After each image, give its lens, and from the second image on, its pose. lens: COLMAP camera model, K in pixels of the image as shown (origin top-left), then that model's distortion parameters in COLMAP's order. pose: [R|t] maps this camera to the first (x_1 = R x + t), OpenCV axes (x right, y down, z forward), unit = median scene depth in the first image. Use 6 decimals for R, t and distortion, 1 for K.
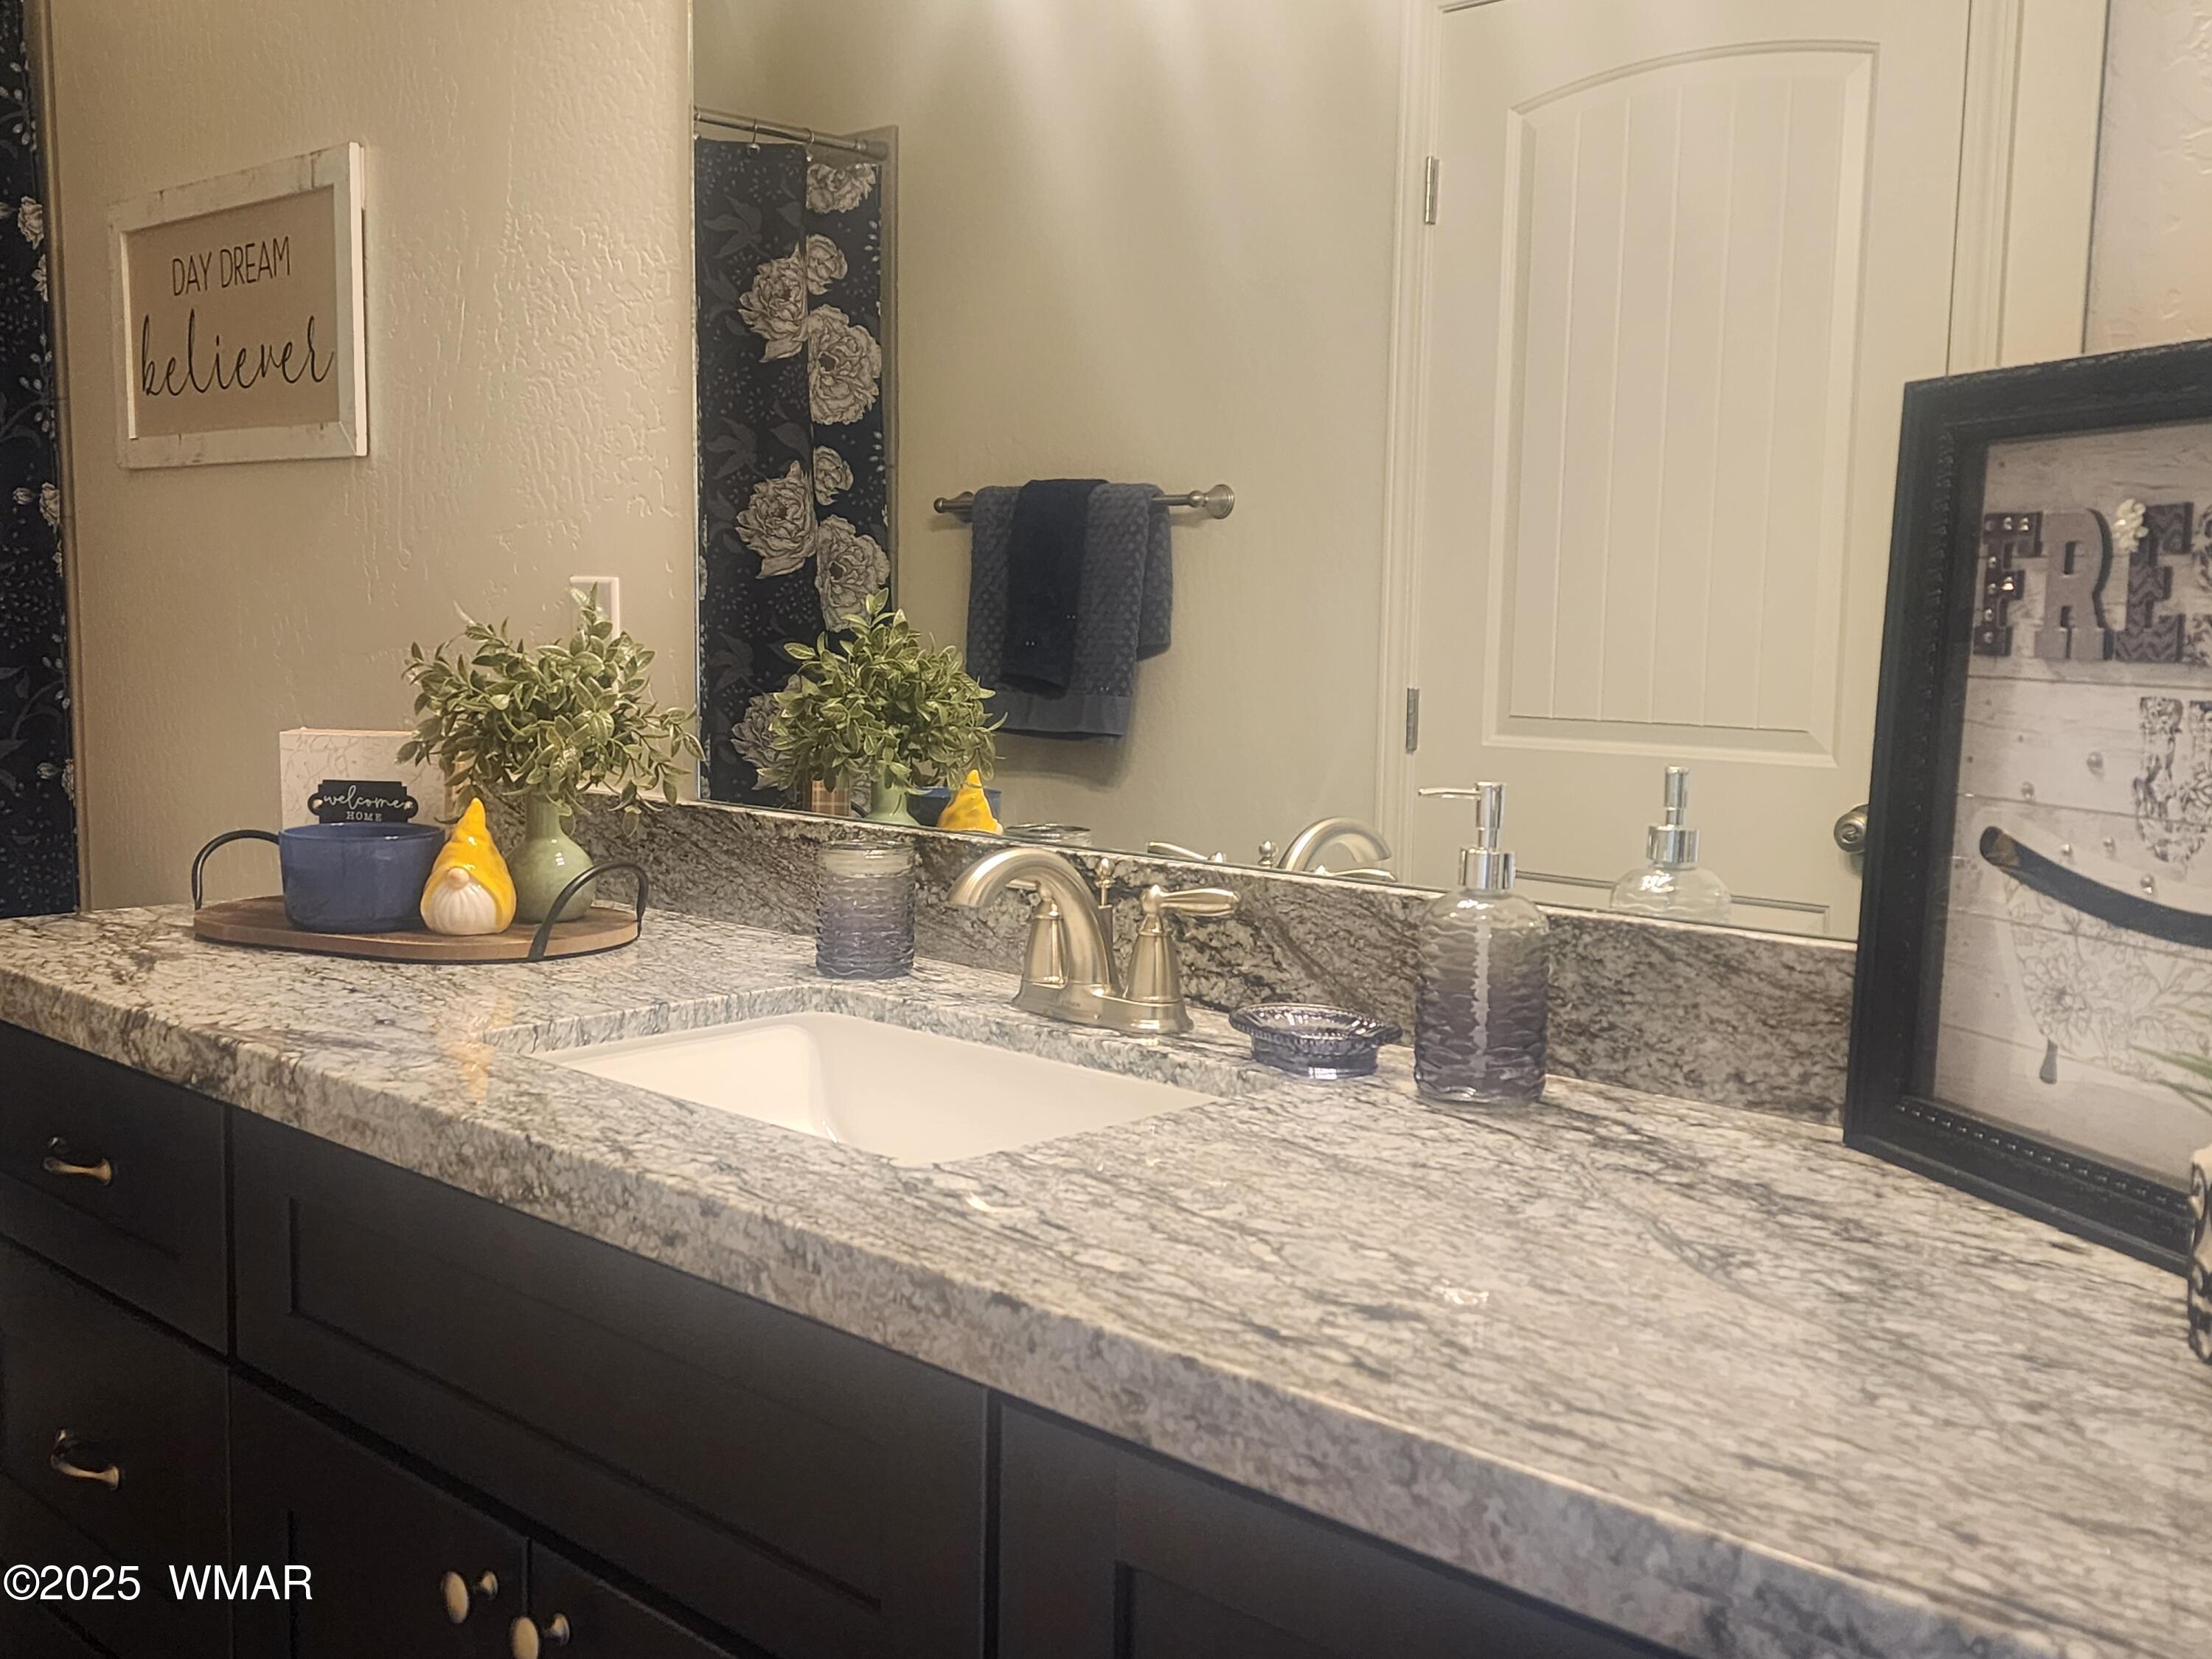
lens RADIAL K [[2177.6, 0, 1106.0], [0, 2177.6, 829.5], [0, 0, 1]] dist [0.175005, -0.317428]
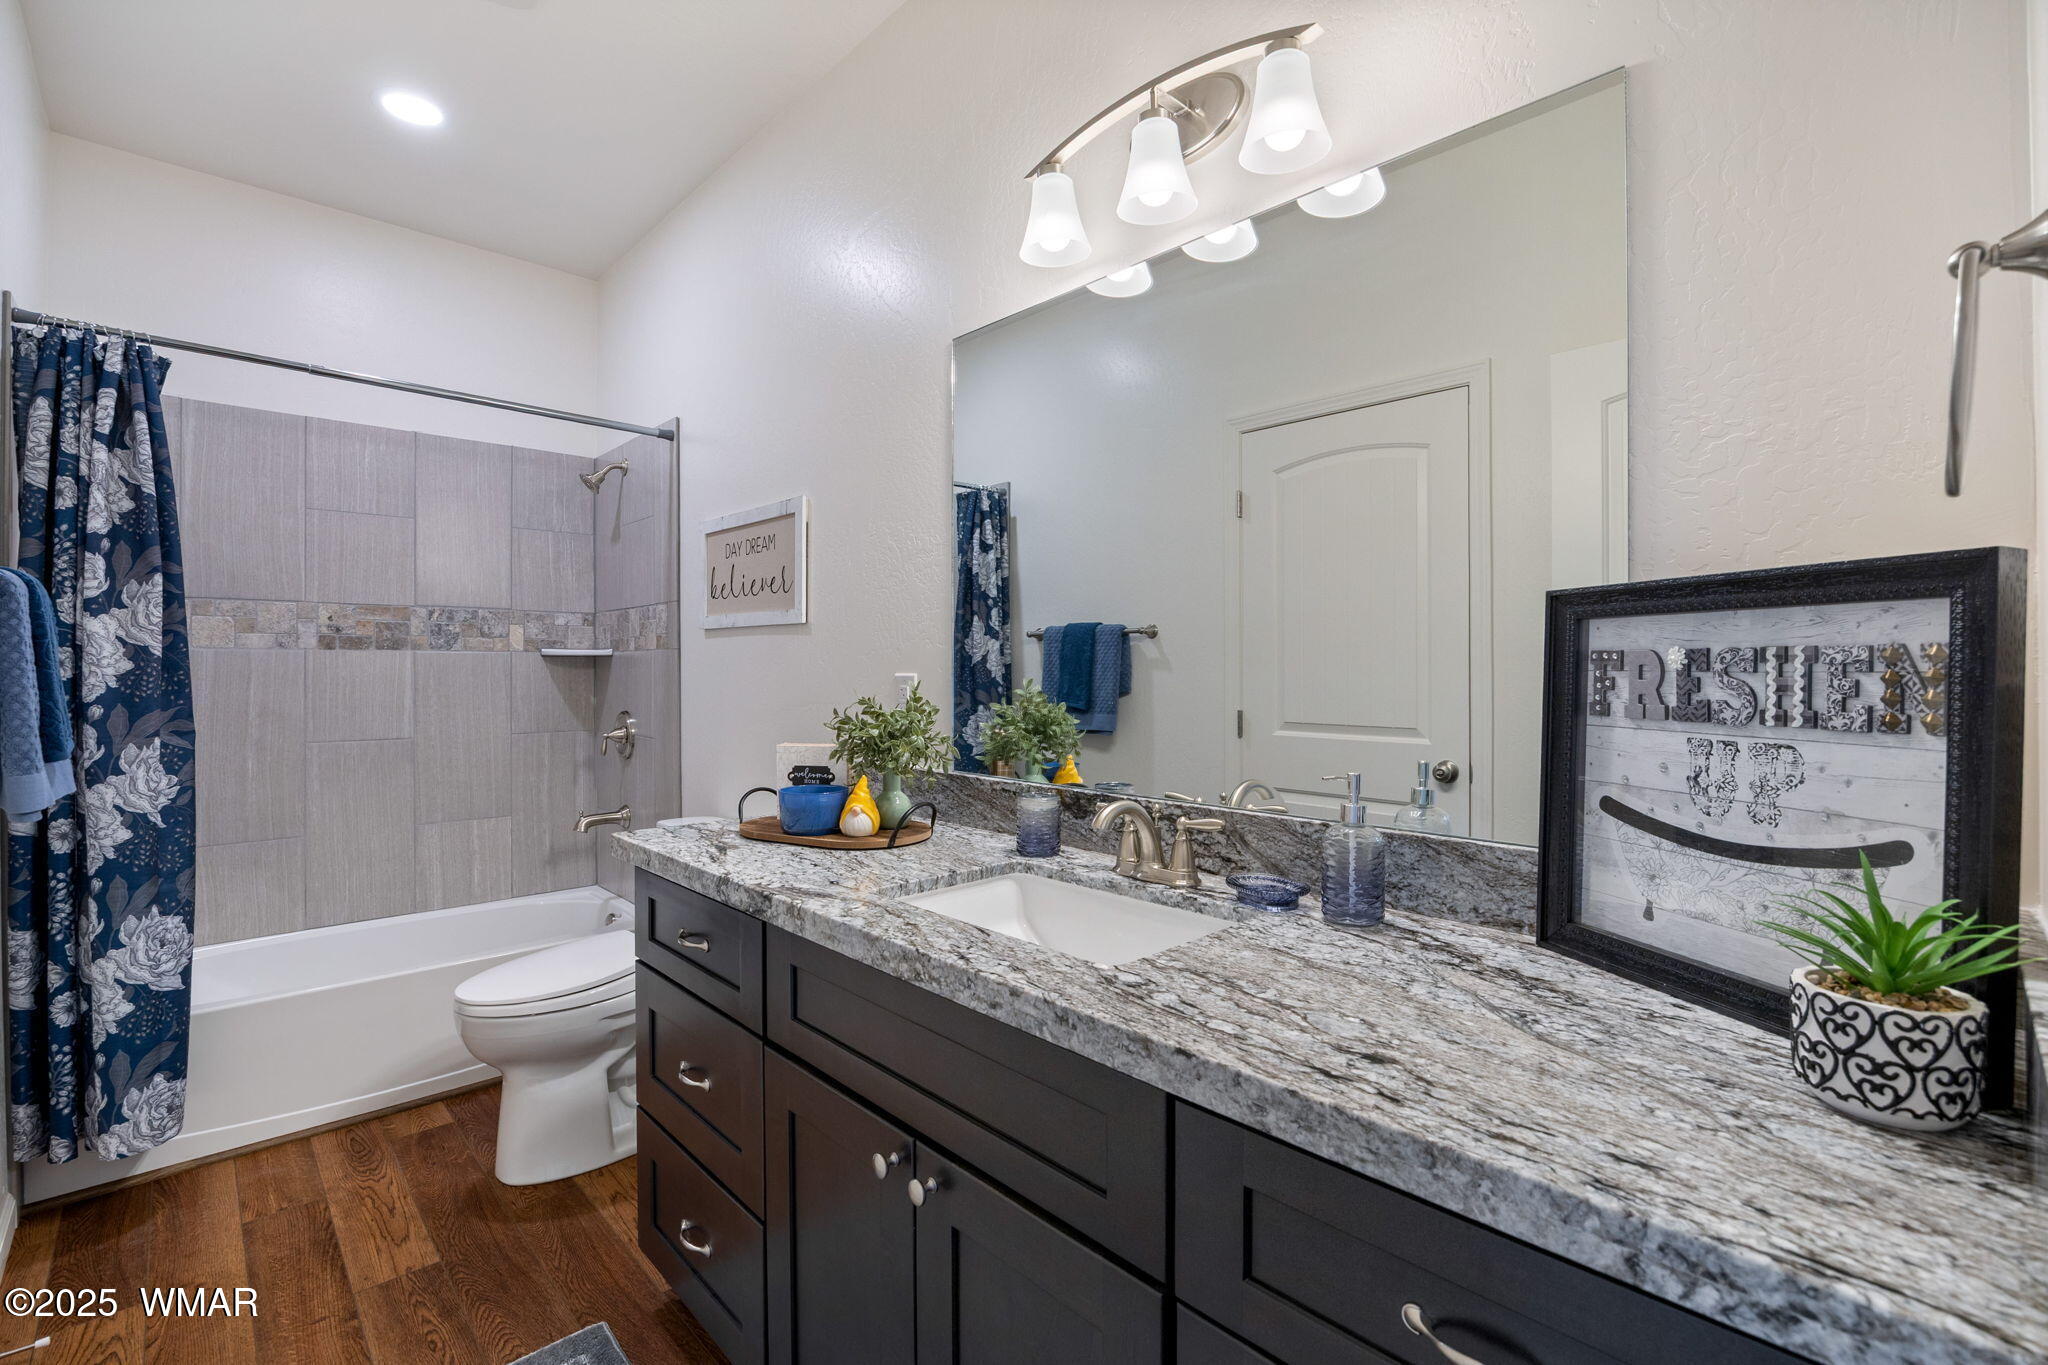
lens RADIAL K [[897.5, 0, 1047.1], [0, 897.5, 666.5], [0, 0, 1]] dist [-0.010431, 0.000600]
pose [[0.999693, -0.015791, -0.019072, -0.115238], [0.013773, 0.994726, -0.101639, -0.042619], [0.020576, 0.101345, 0.994638, 0.113450]]
